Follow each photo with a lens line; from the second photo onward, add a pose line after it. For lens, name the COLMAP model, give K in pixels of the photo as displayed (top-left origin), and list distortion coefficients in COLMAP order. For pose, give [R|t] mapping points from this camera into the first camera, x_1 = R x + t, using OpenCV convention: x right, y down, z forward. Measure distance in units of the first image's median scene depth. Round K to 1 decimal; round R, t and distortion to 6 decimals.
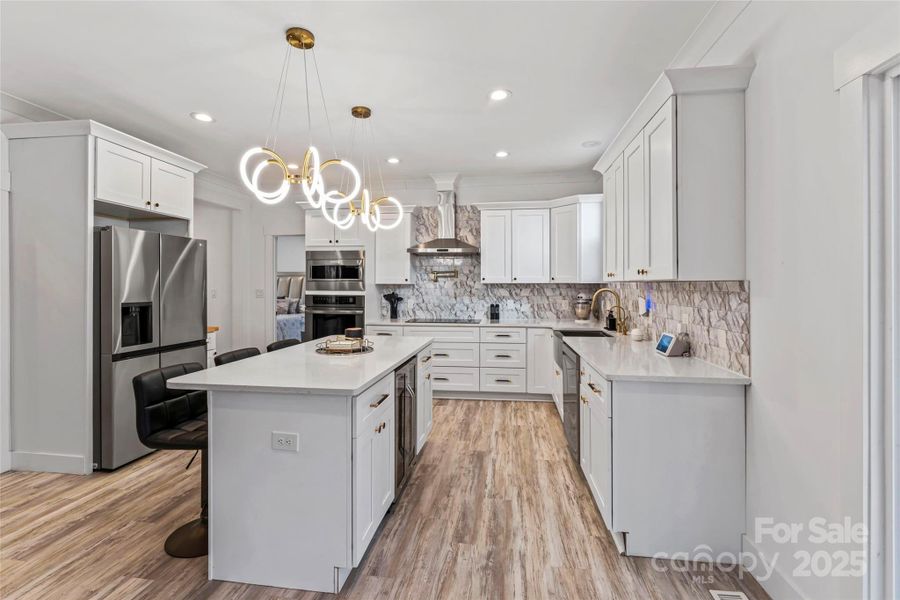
lens RADIAL K [[406.7, 0, 448.0], [0, 406.7, 287.4], [0, 0, 1]] dist [-0.001259, -0.000018]
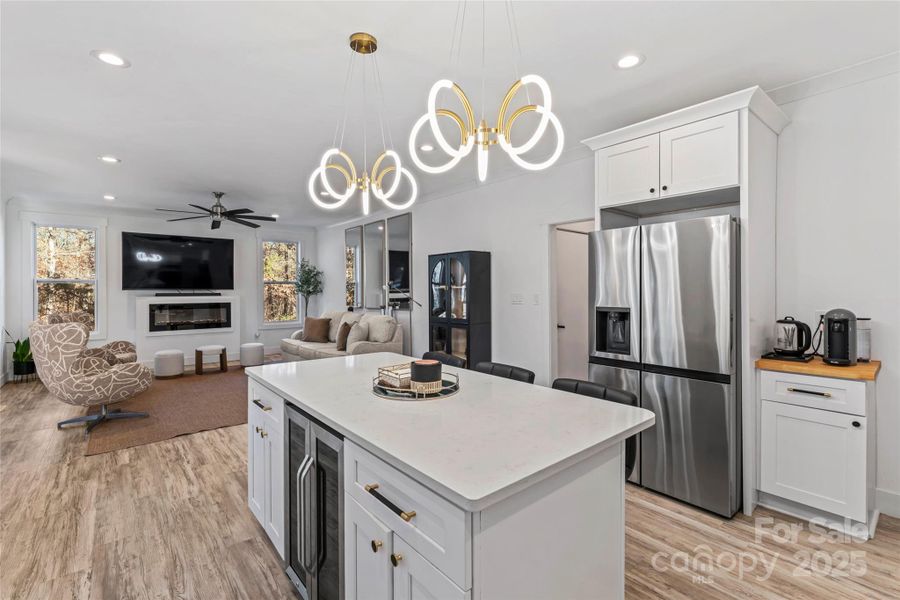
lens RADIAL K [[407.2, 0, 446.2], [0, 407.2, 290.5], [0, 0, 1]] dist [0.001558, 0.000354]
pose [[-0.668715, 0.002625, -0.743514, 0.116113], [0.000748, 0.999996, 0.002857, -0.003202], [0.743518, 0.001355, -0.668714, 0.841887]]
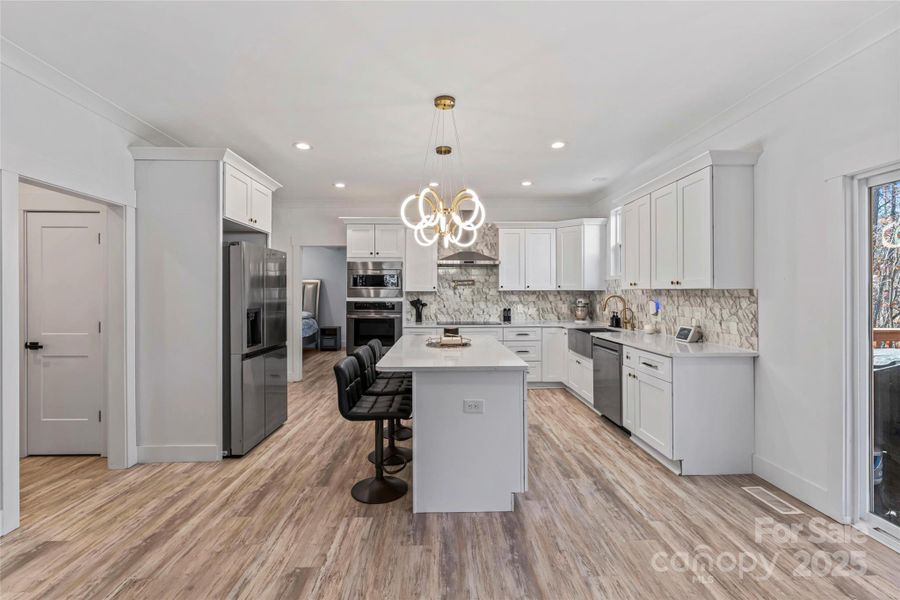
lens RADIAL K [[403.9, 0, 447.9], [0, 403.9, 293.6], [0, 0, 1]] dist [-0.000473, 0.000090]
pose [[0.986422, -0.003587, 0.164194, -0.261101], [0.003713, 0.999993, -0.000460, -0.001293], [-0.164191, 0.001064, 0.986428, -0.125588]]
